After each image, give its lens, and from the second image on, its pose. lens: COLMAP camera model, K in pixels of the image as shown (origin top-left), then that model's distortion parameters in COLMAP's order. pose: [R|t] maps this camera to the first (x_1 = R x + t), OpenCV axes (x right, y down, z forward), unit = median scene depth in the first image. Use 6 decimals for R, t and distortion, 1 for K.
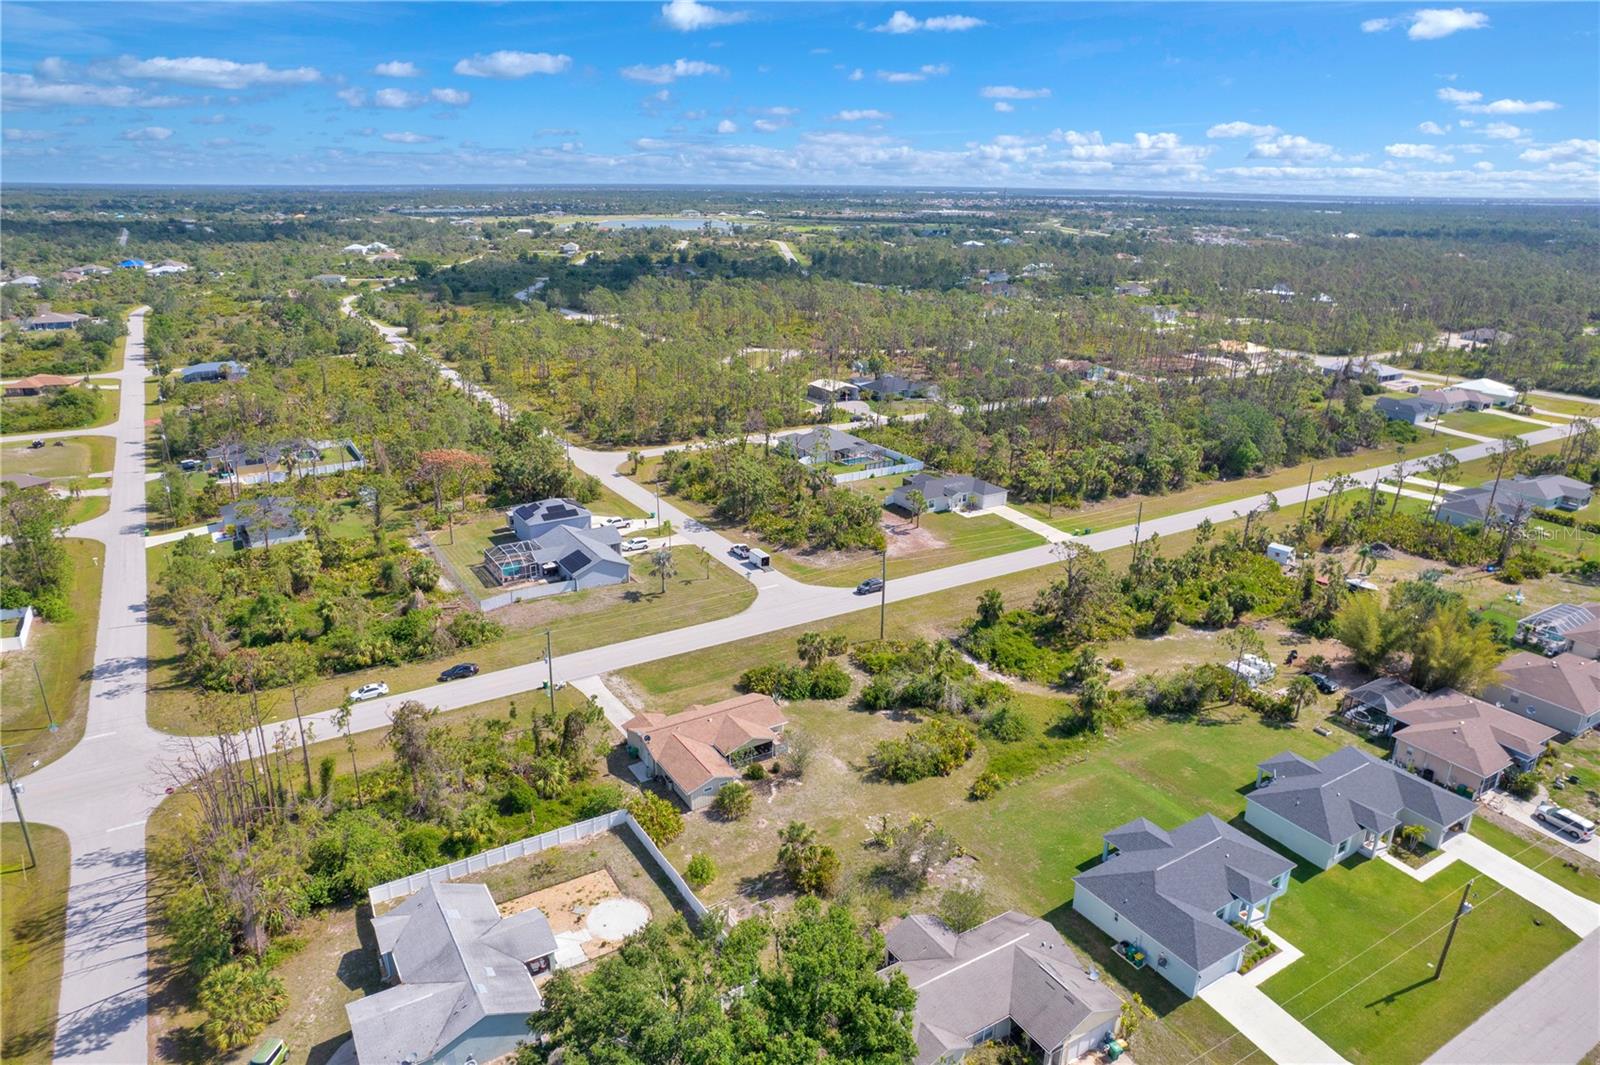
lens RADIAL K [[1025.8, 0, 797.7], [0, 1025.8, 541.3], [0, 0, 1]] dist [-0.077635, 0.068386]
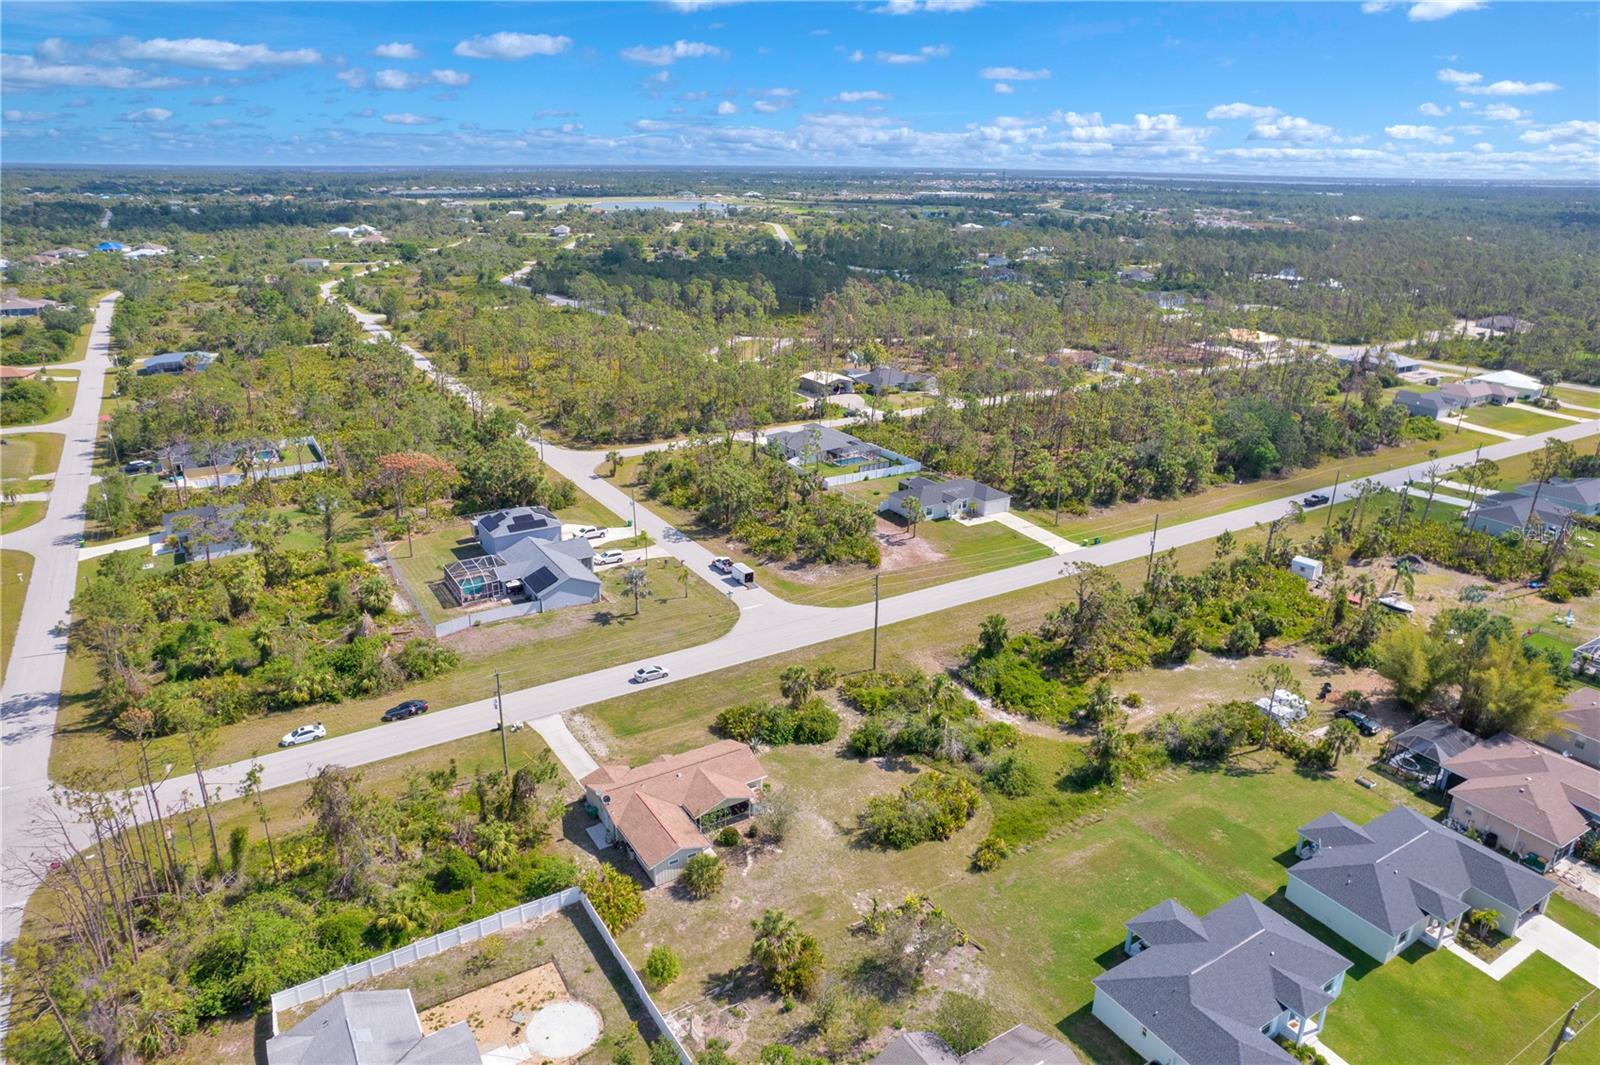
lens RADIAL K [[1025.8, 0, 796.9], [0, 1025.8, 538.7], [0, 0, 1]] dist [-0.077635, 0.068386]
pose [[0.999998, 0.000060, 0.001976, 0.009574], [-0.000089, 0.999895, 0.014514, -0.027900], [-0.001975, -0.014514, 0.999893, 0.076560]]
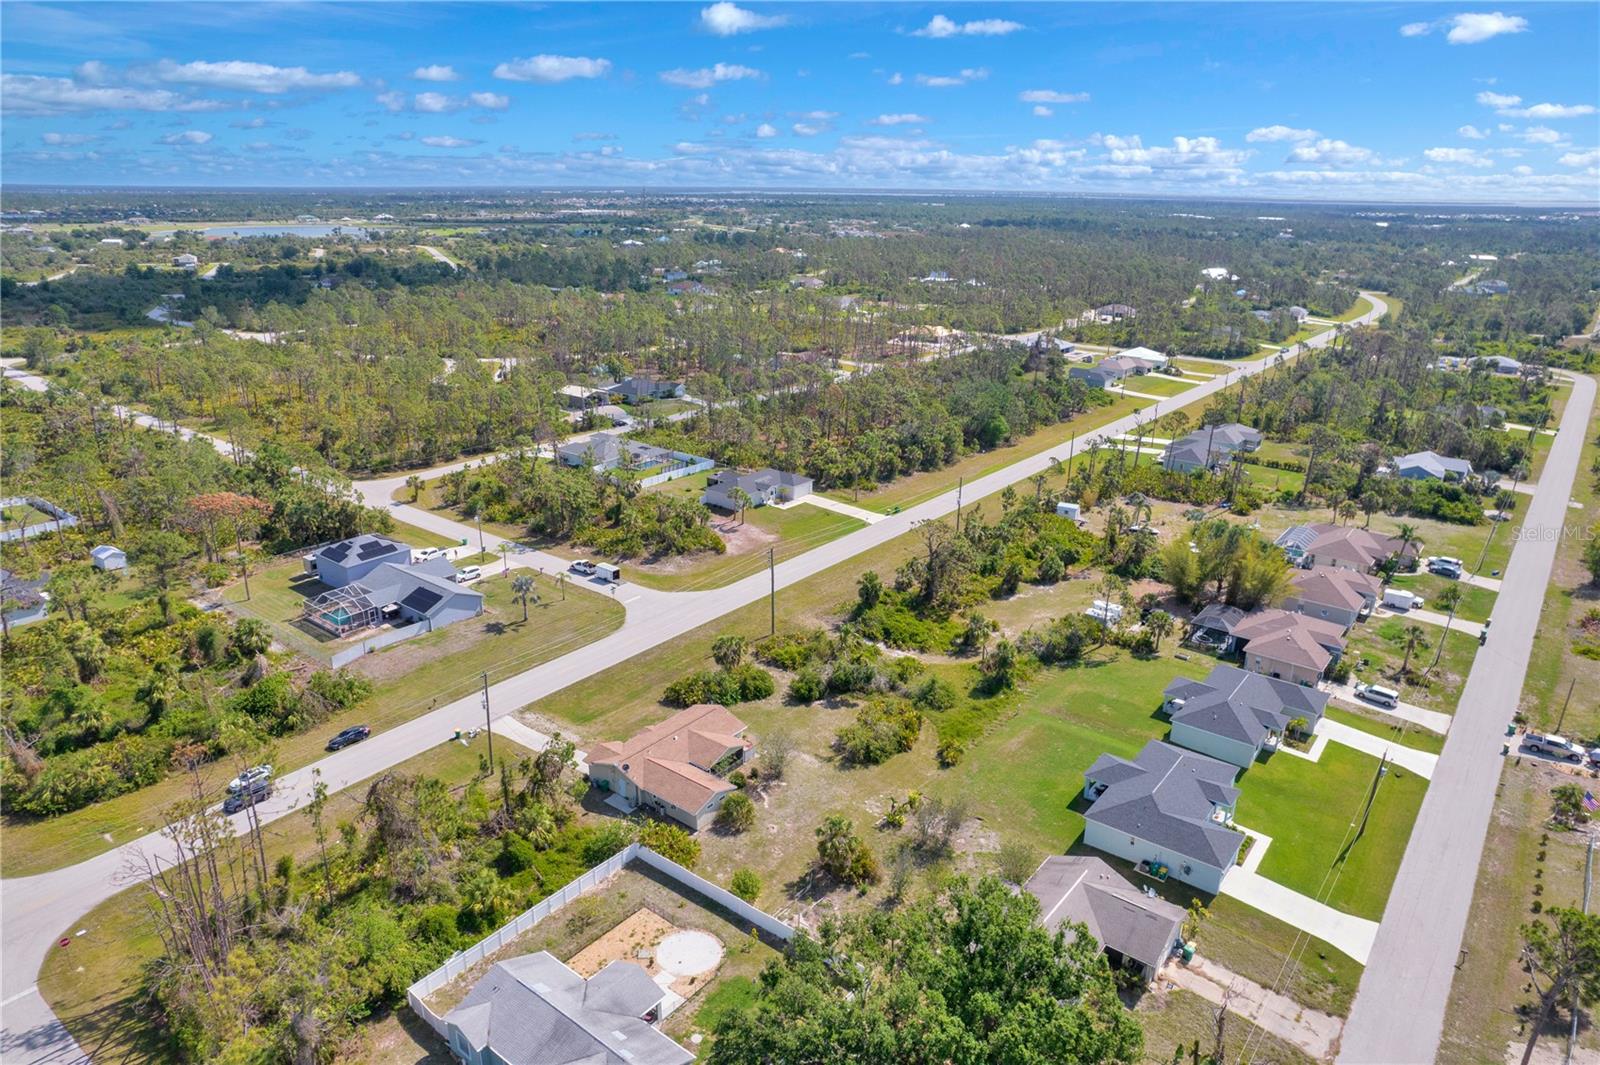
lens RADIAL K [[1025.8, 0, 801.1], [0, 1025.8, 540.2], [0, 0, 1]] dist [-0.077635, 0.068386]
pose [[0.938916, -0.113620, 0.324849, -0.173577], [0.113598, 0.993343, 0.019101, -0.011059], [-0.324857, 0.018967, 0.945573, 0.025064]]
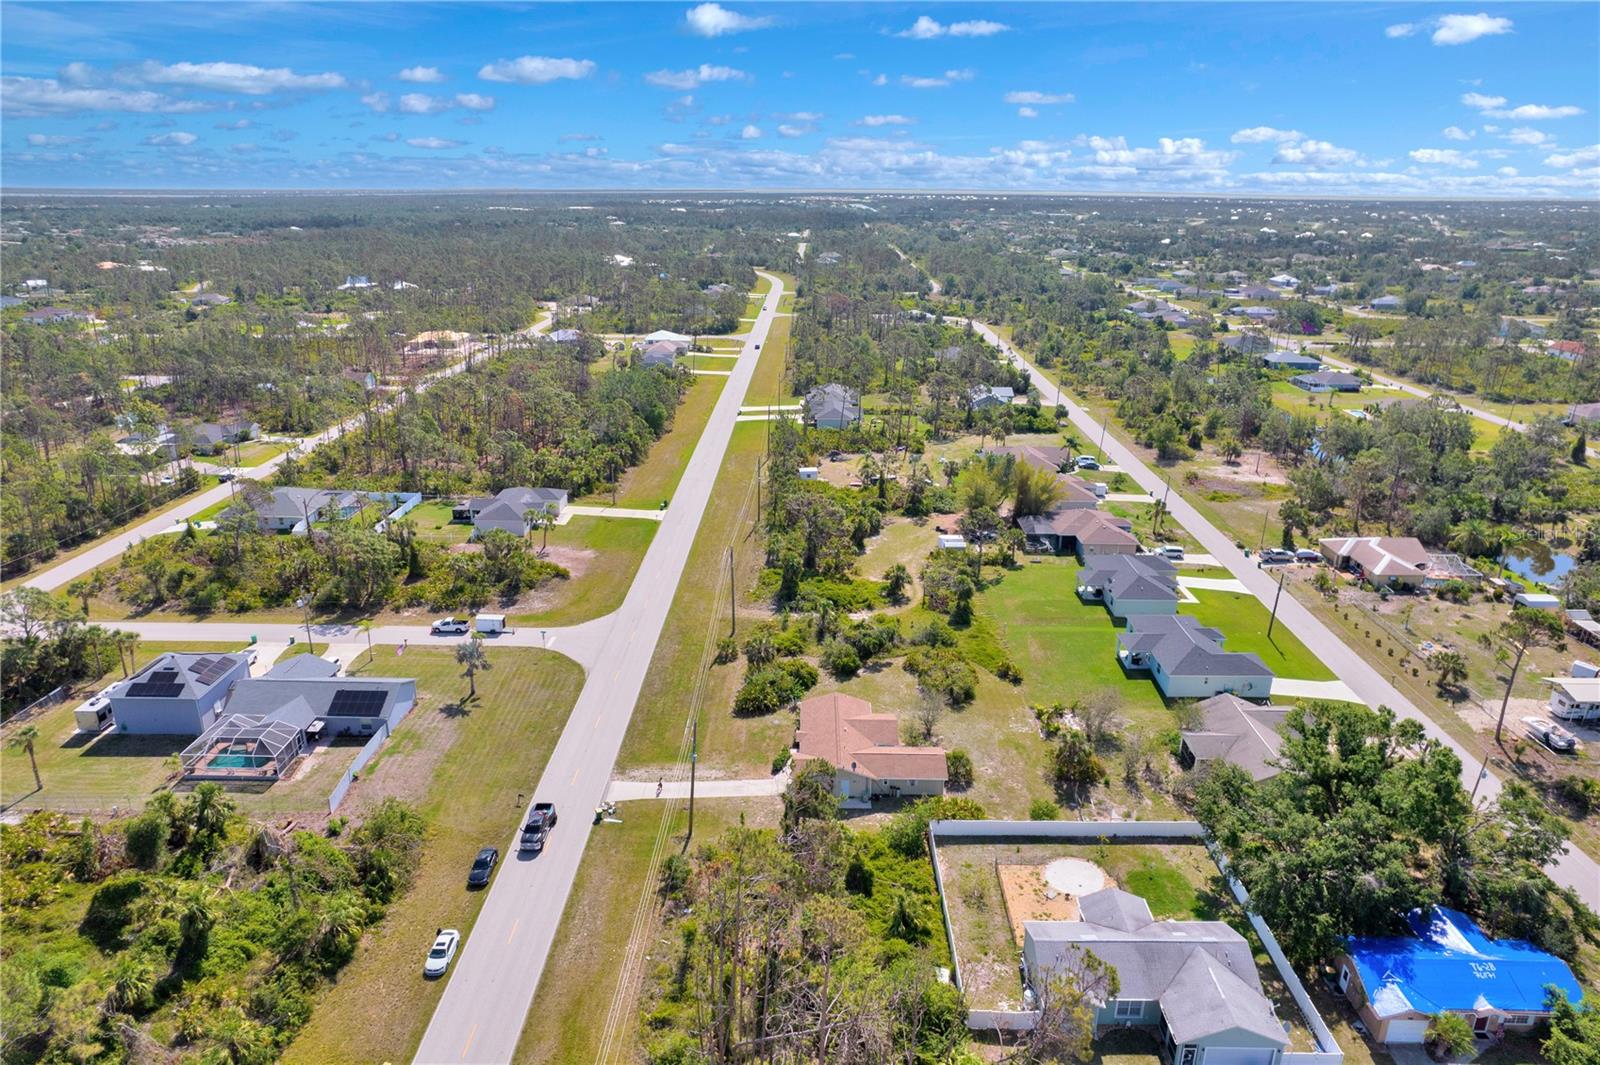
lens RADIAL K [[1025.8, 0, 807.4], [0, 1025.8, 516.7], [0, 0, 1]] dist [-0.077635, 0.068386]
pose [[0.535243, -0.267436, 0.801244, -0.543506], [0.280522, 0.951000, 0.130028, -0.102577], [-0.796757, 0.155170, 0.584038, 0.274285]]
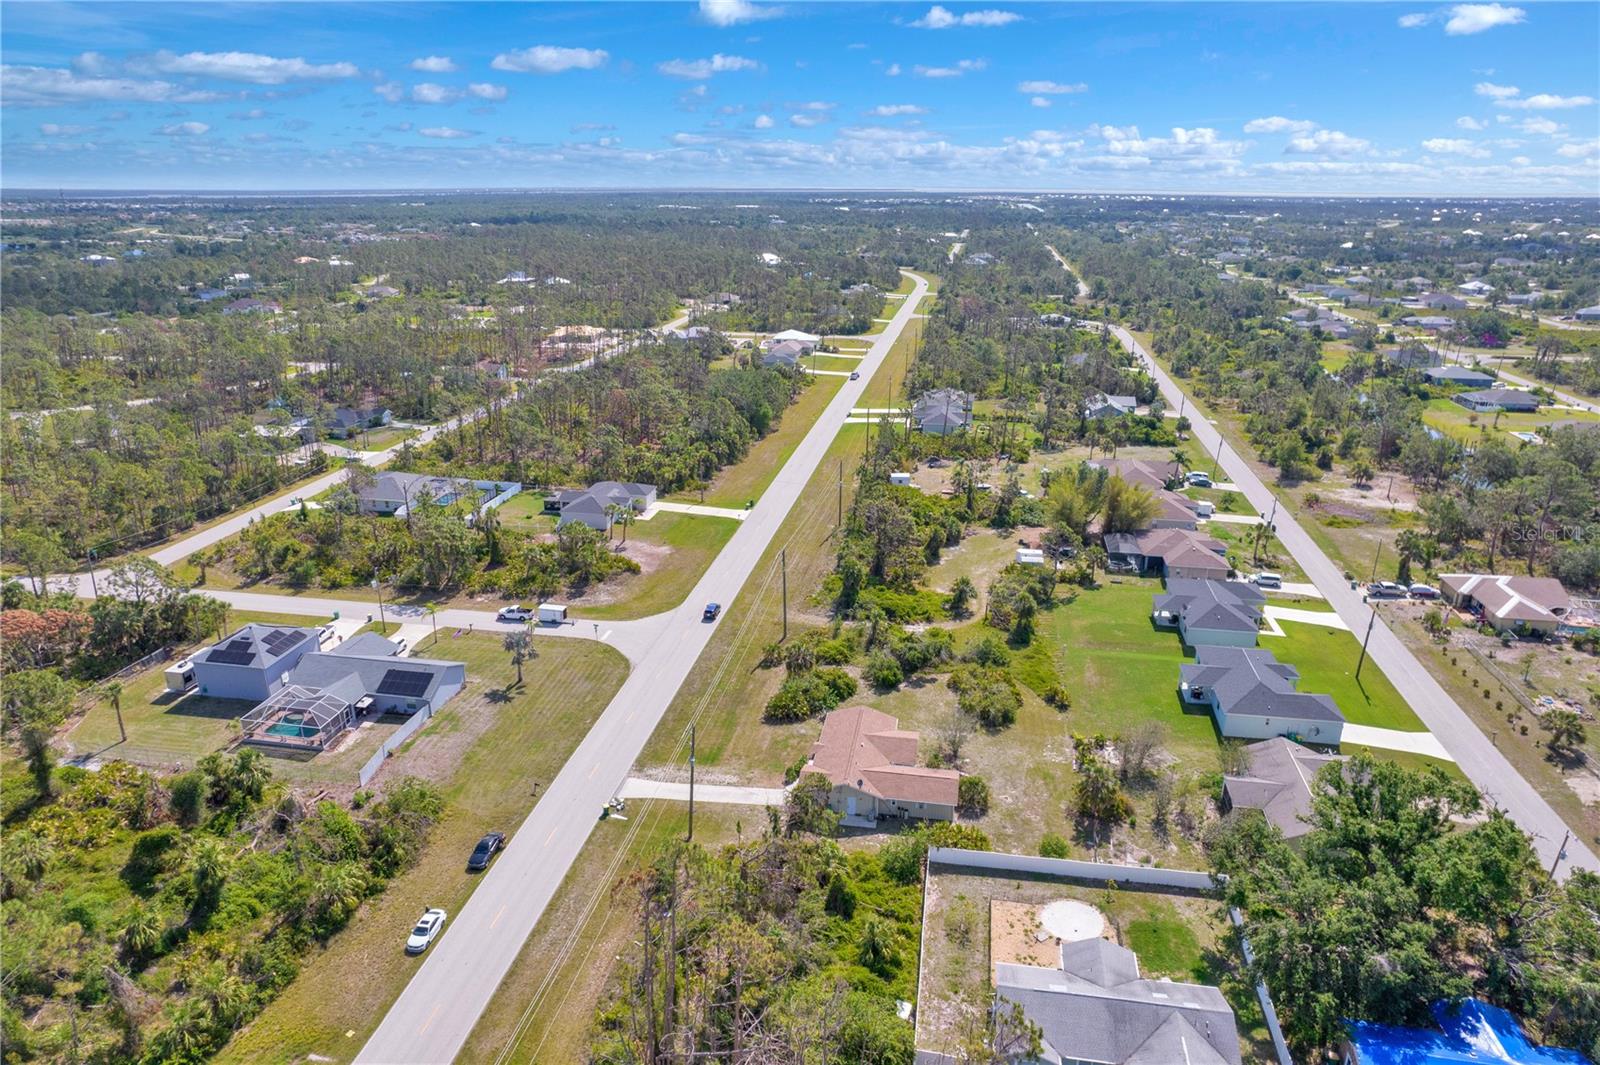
lens RADIAL K [[1025.8, 0, 805.6], [0, 1025.8, 525.7], [0, 0, 1]] dist [-0.077635, 0.068386]
pose [[0.662088, -0.246463, 0.707740, -0.486415], [0.253457, 0.962367, 0.098026, -0.085188], [-0.705265, 0.114479, 0.699639, 0.221819]]
